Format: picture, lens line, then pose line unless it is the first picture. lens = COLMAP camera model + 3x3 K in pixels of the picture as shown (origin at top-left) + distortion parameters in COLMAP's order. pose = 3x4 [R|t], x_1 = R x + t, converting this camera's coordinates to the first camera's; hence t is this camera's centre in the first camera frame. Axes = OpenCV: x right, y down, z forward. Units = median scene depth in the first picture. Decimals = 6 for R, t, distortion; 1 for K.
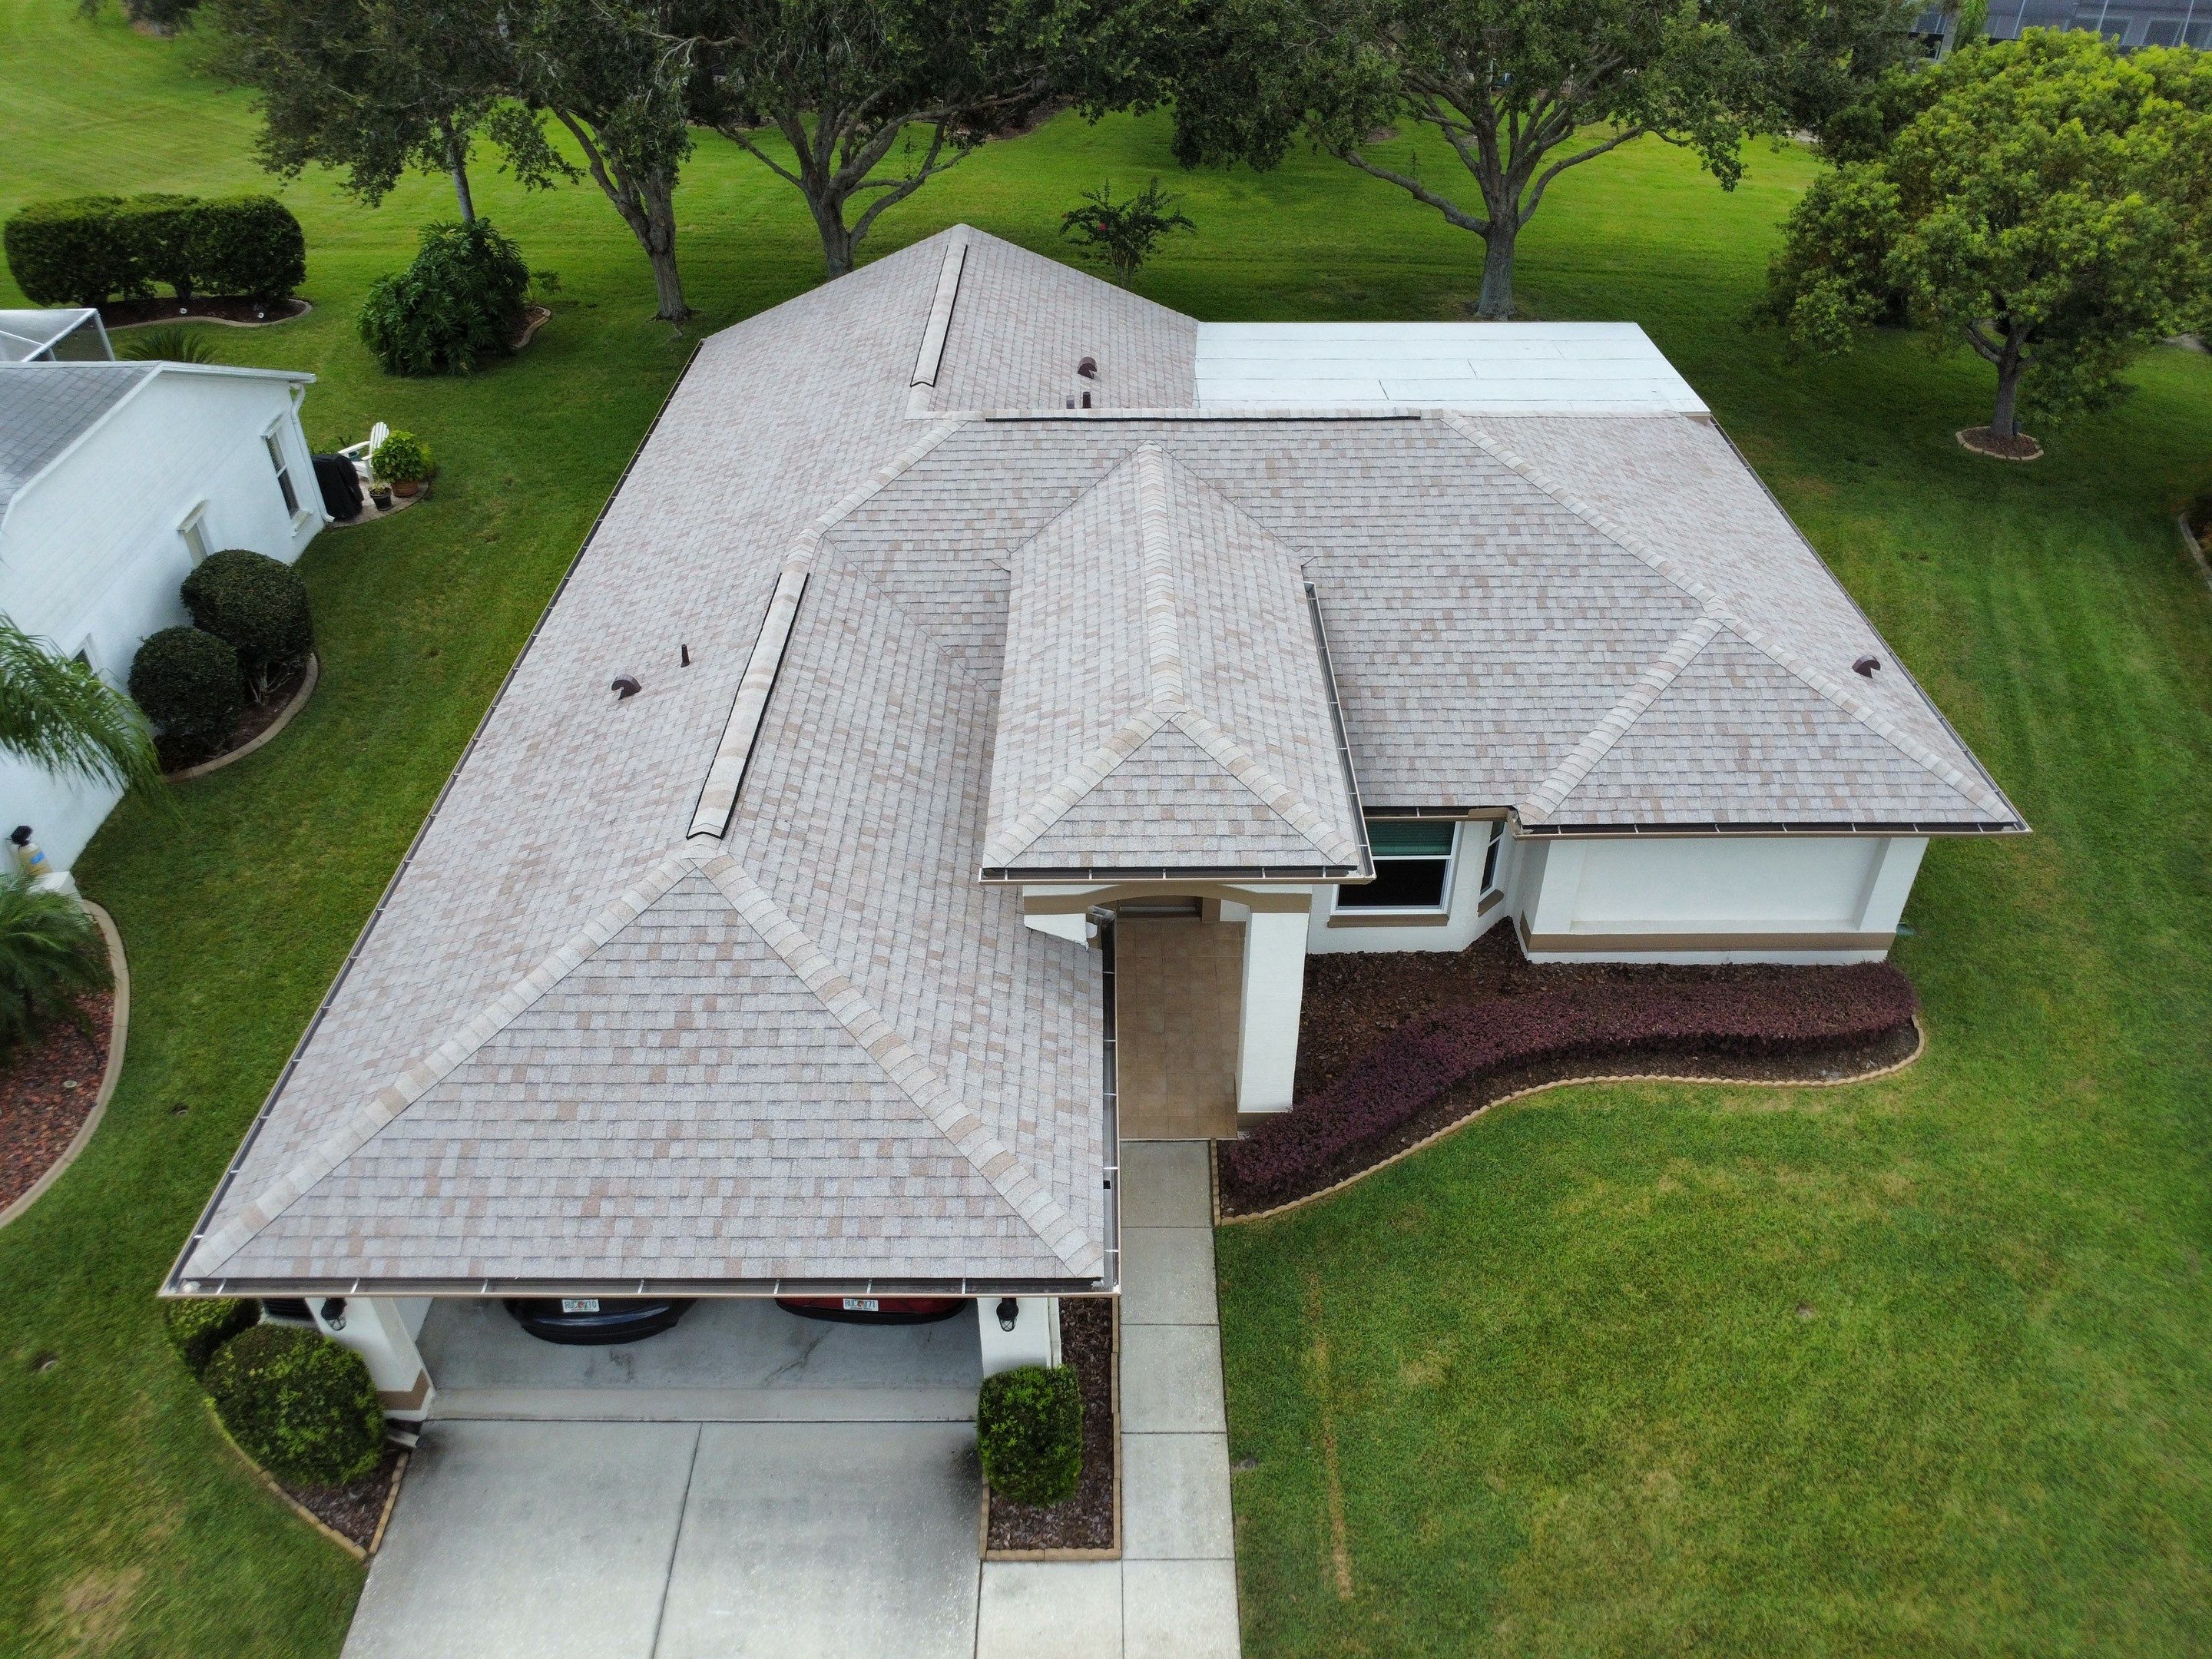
lens RADIAL K [[1605.5, 0, 1113.9], [0, 1605.5, 821.1], [0, 0, 1]] dist [-0.018740, -0.017327]
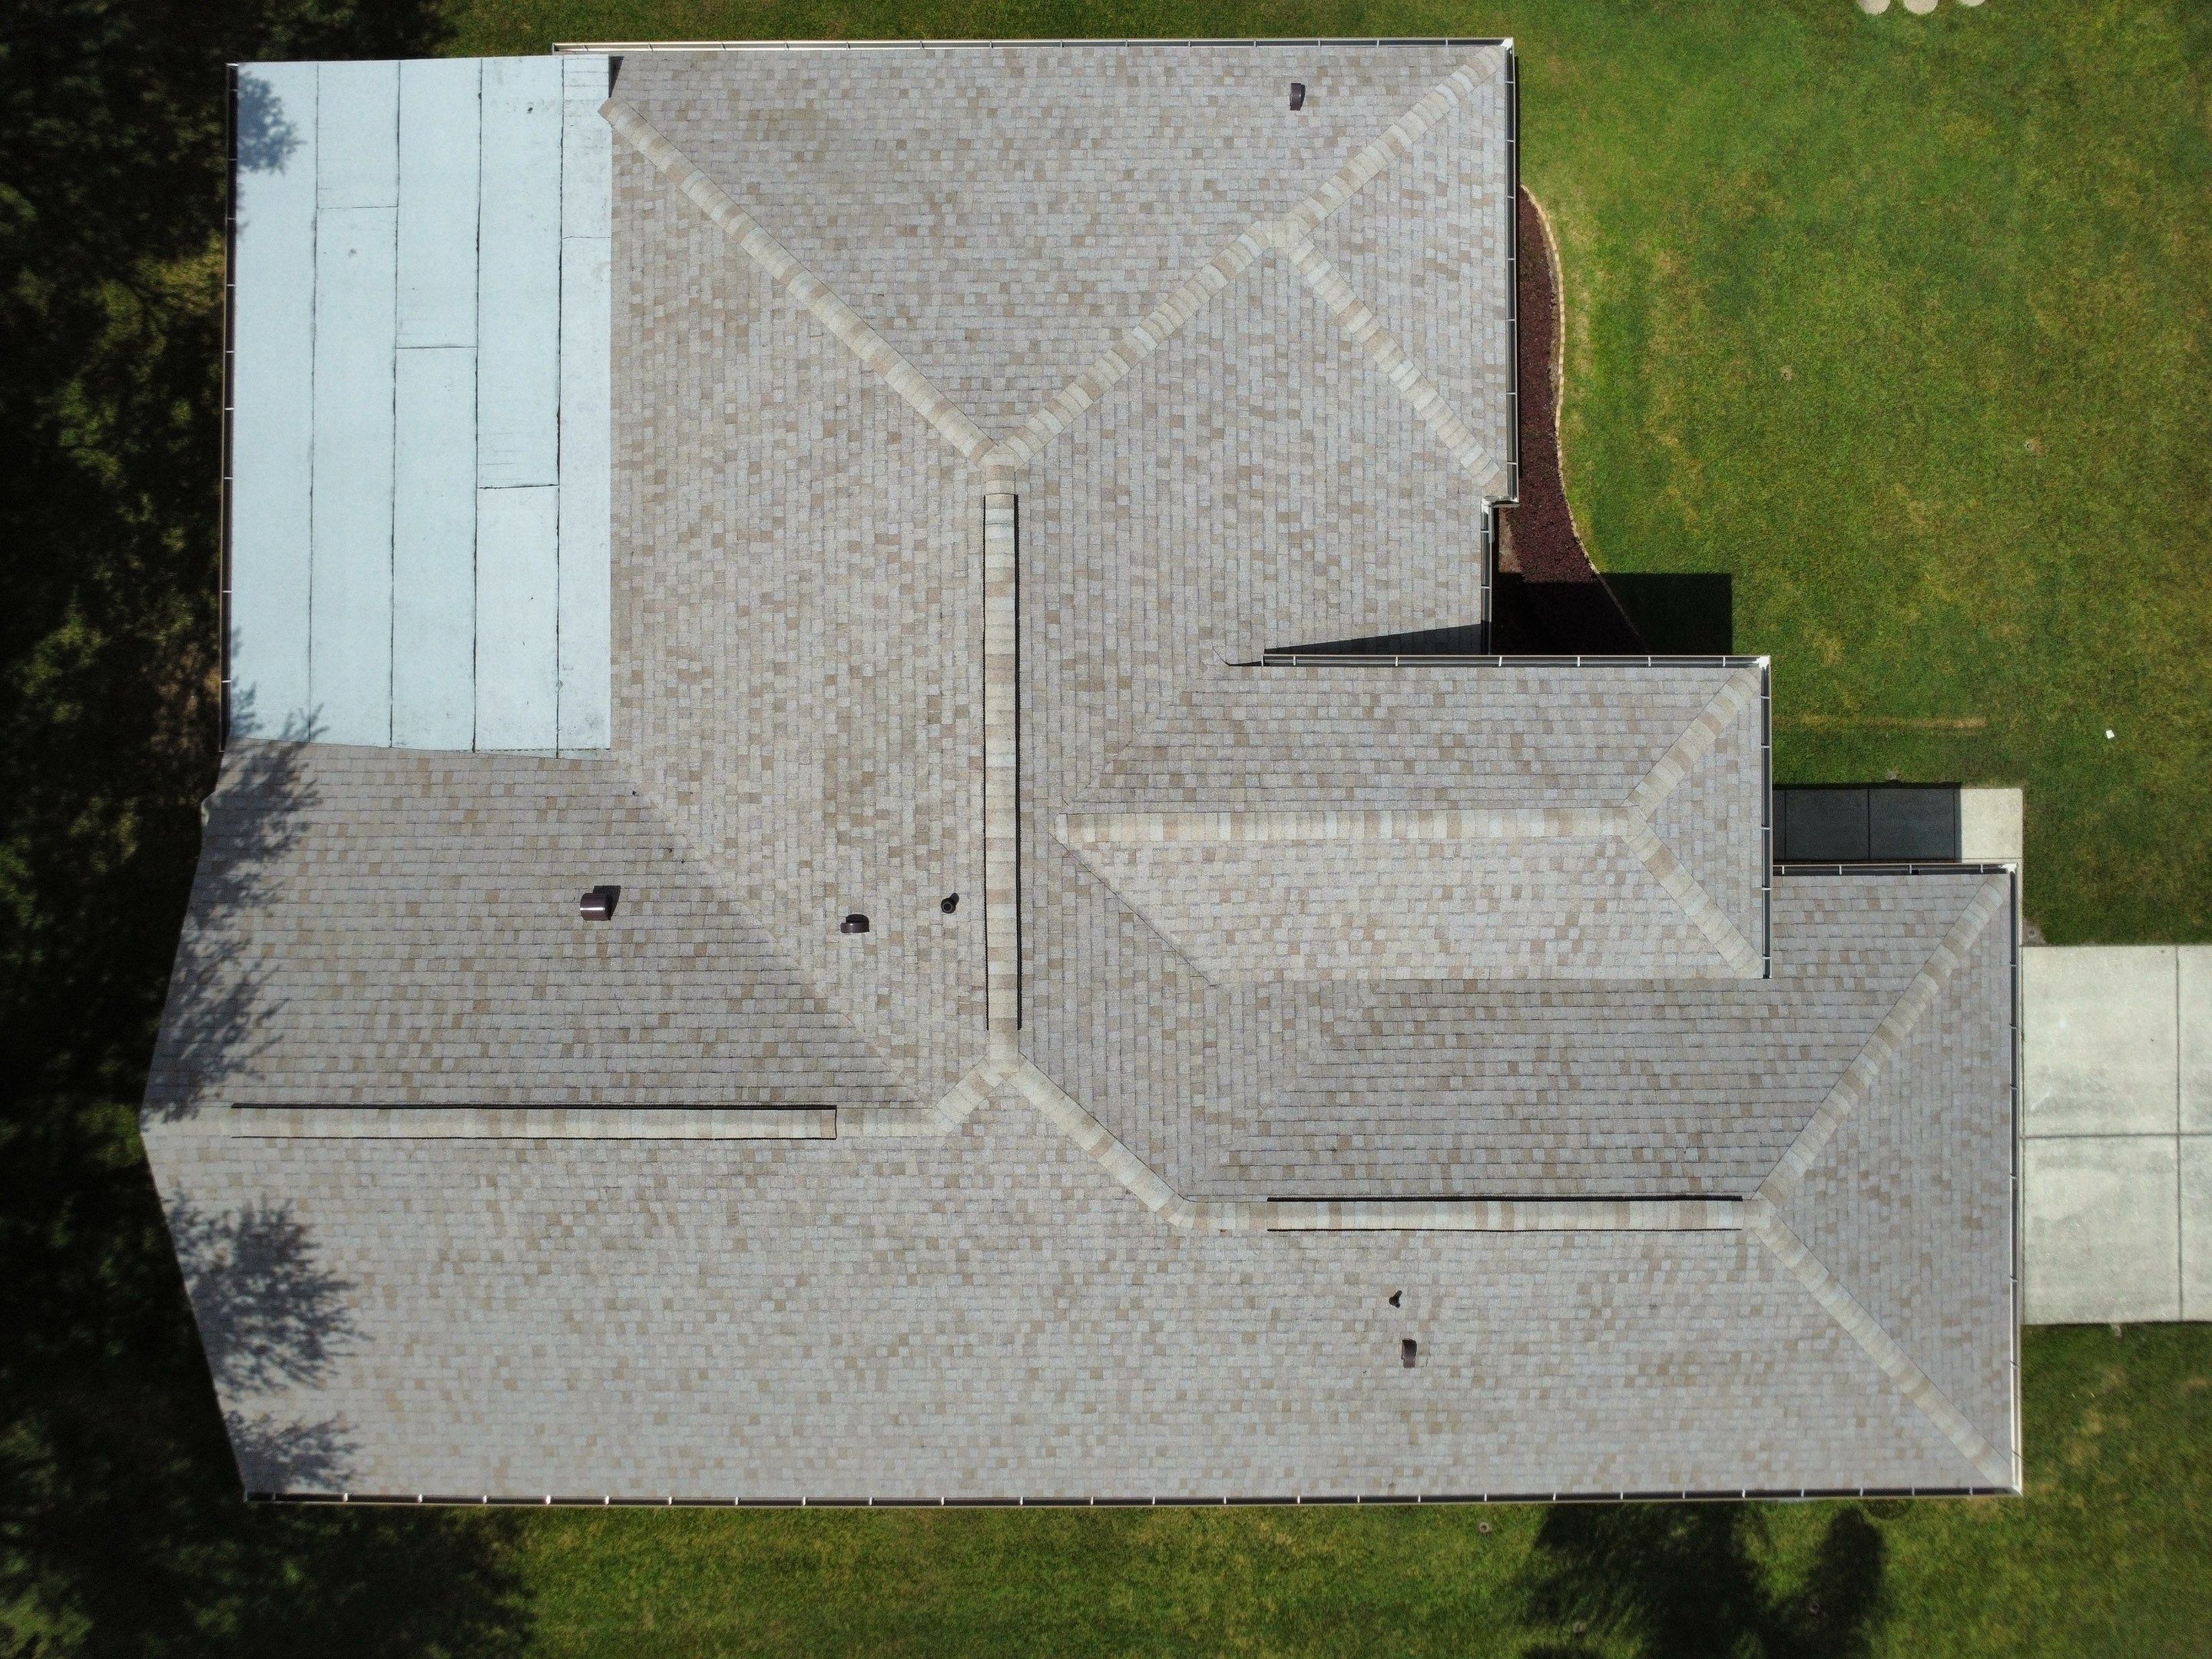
lens RADIAL K [[1605.5, 0, 1107.8], [0, 1605.5, 816.2], [0, 0, 1]] dist [-0.018740, -0.017327]
pose [[-0.000163, -0.999902, 0.014014, 0.019887], [0.596270, 0.011153, 0.802706, -1.035978], [-0.802784, 0.008487, 0.596210, 0.565264]]
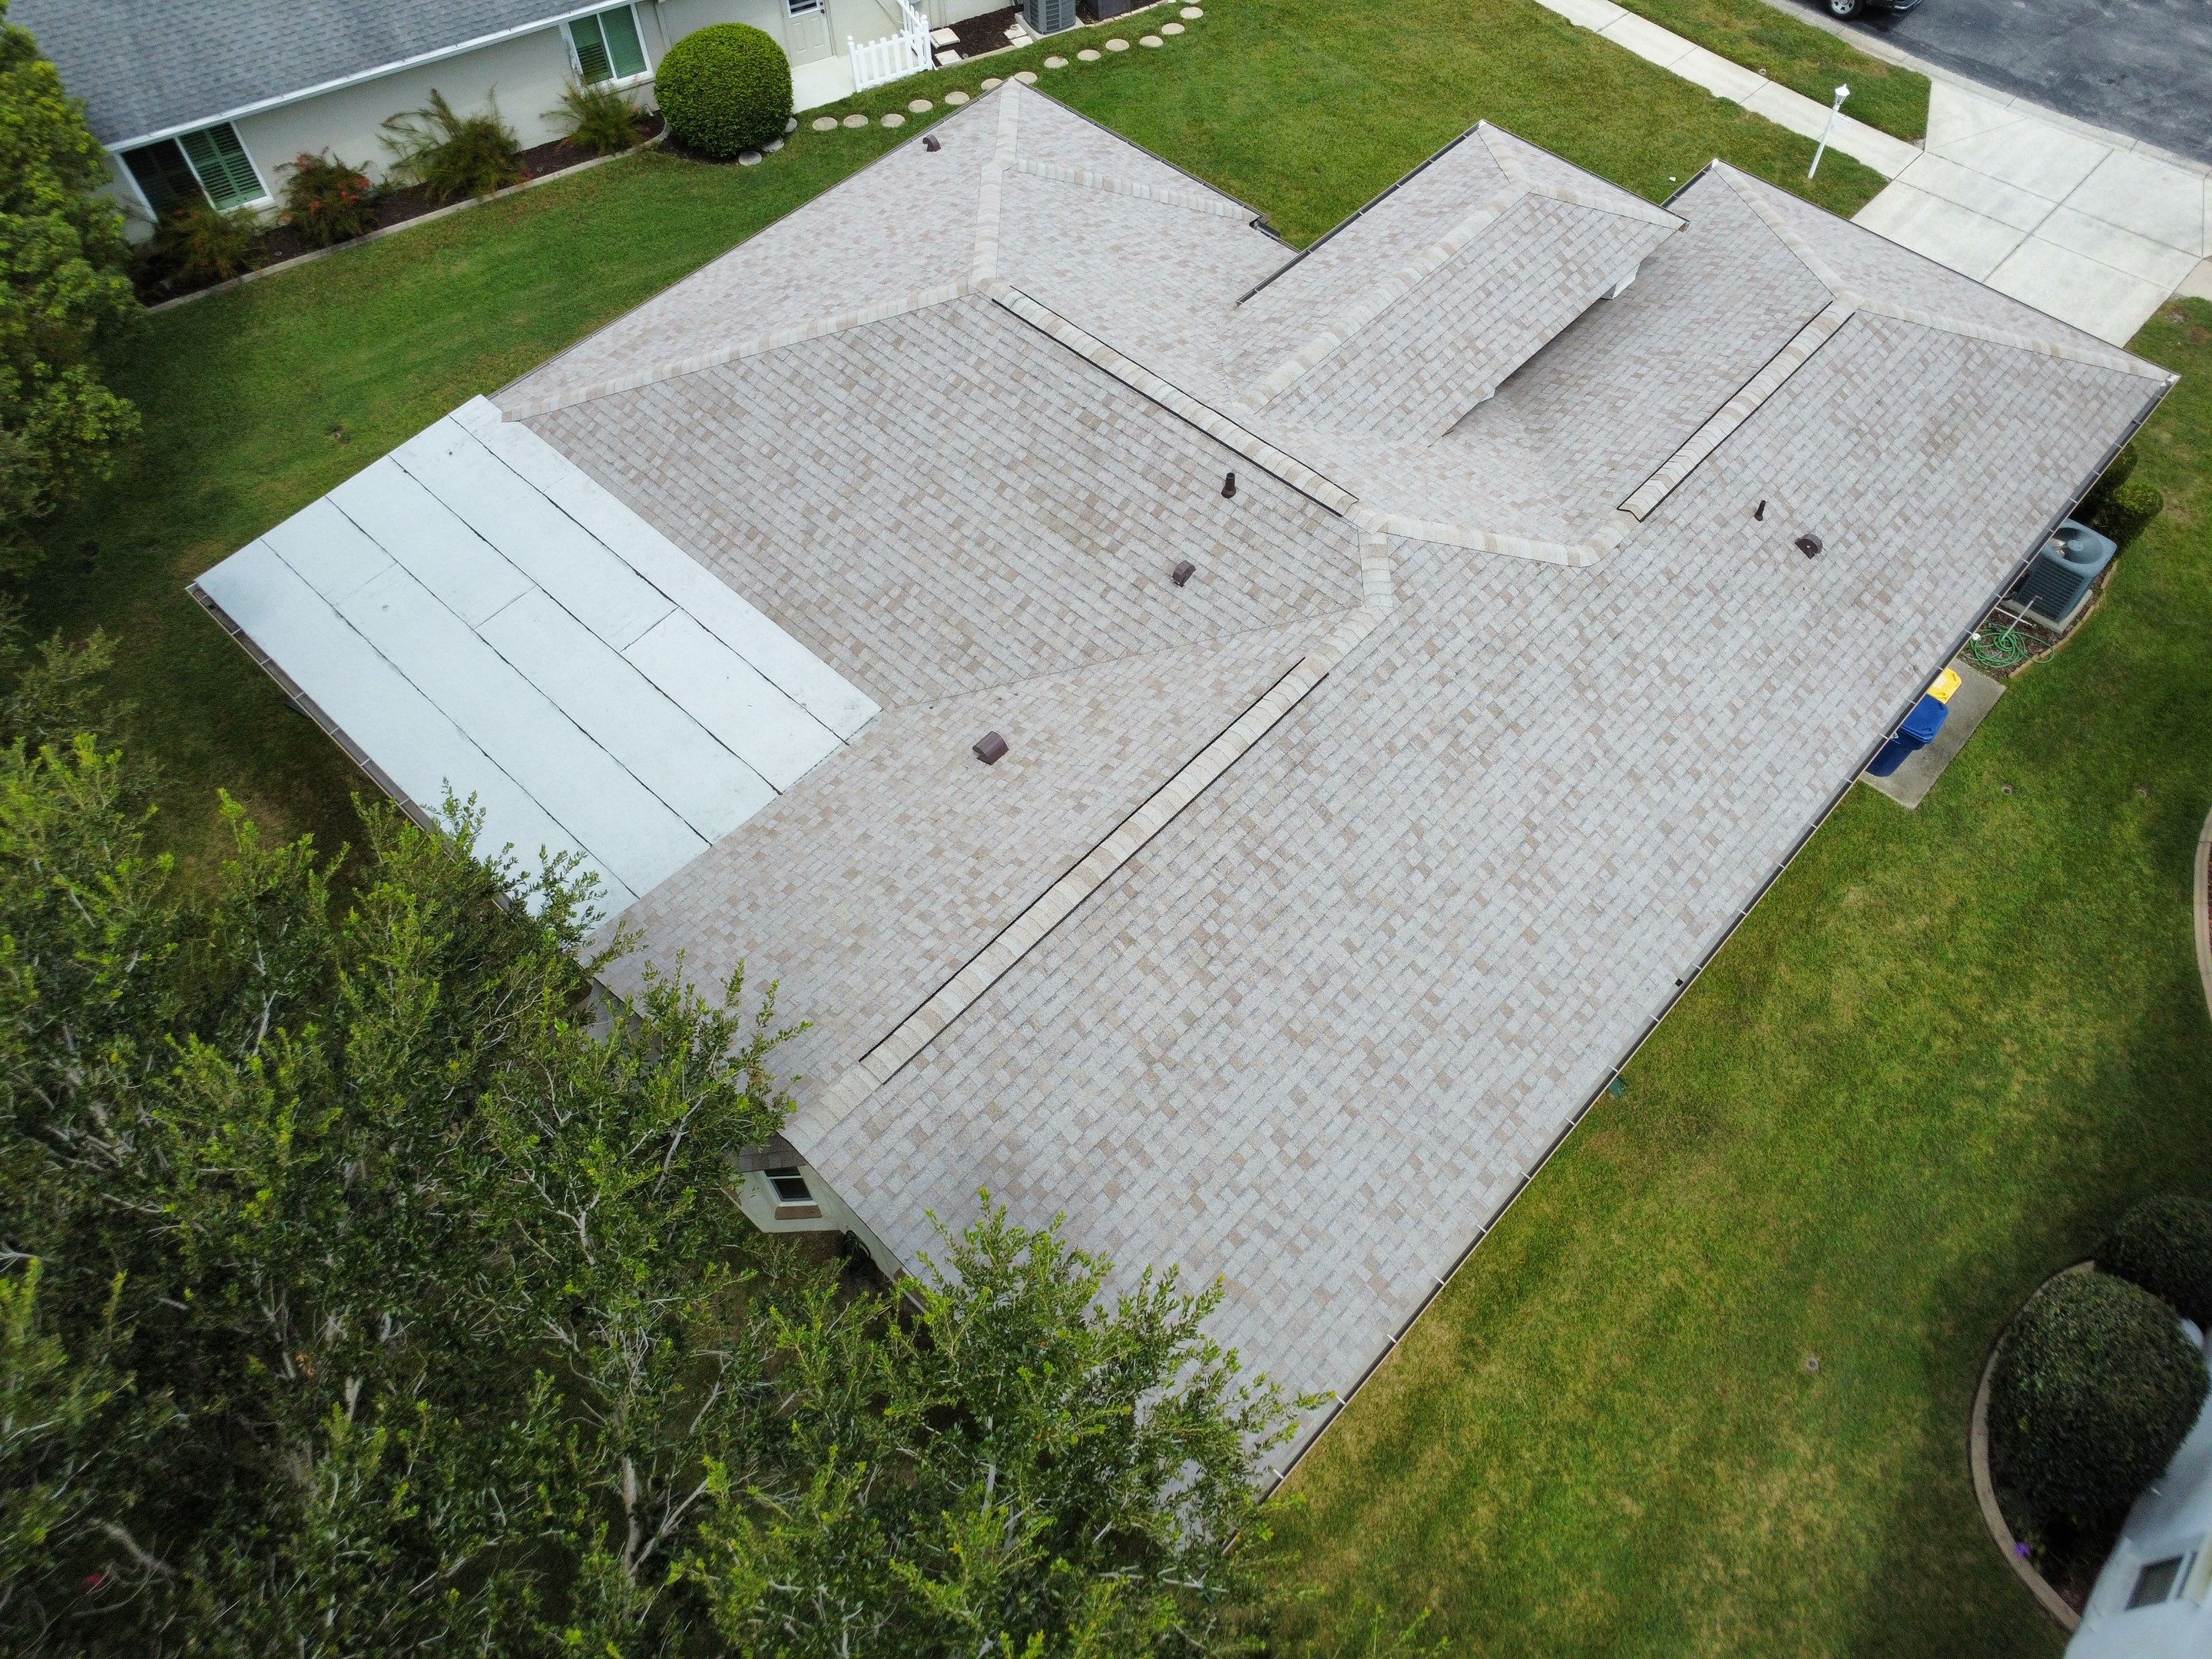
lens RADIAL K [[1605.5, 0, 1104.3], [0, 1605.5, 819.1], [0, 0, 1]] dist [-0.018740, -0.017327]
pose [[-0.728256, -0.566015, 0.386355, -0.495879], [0.419148, 0.078141, 0.904549, -1.295794], [-0.542178, 0.820683, 0.180338, 1.253594]]
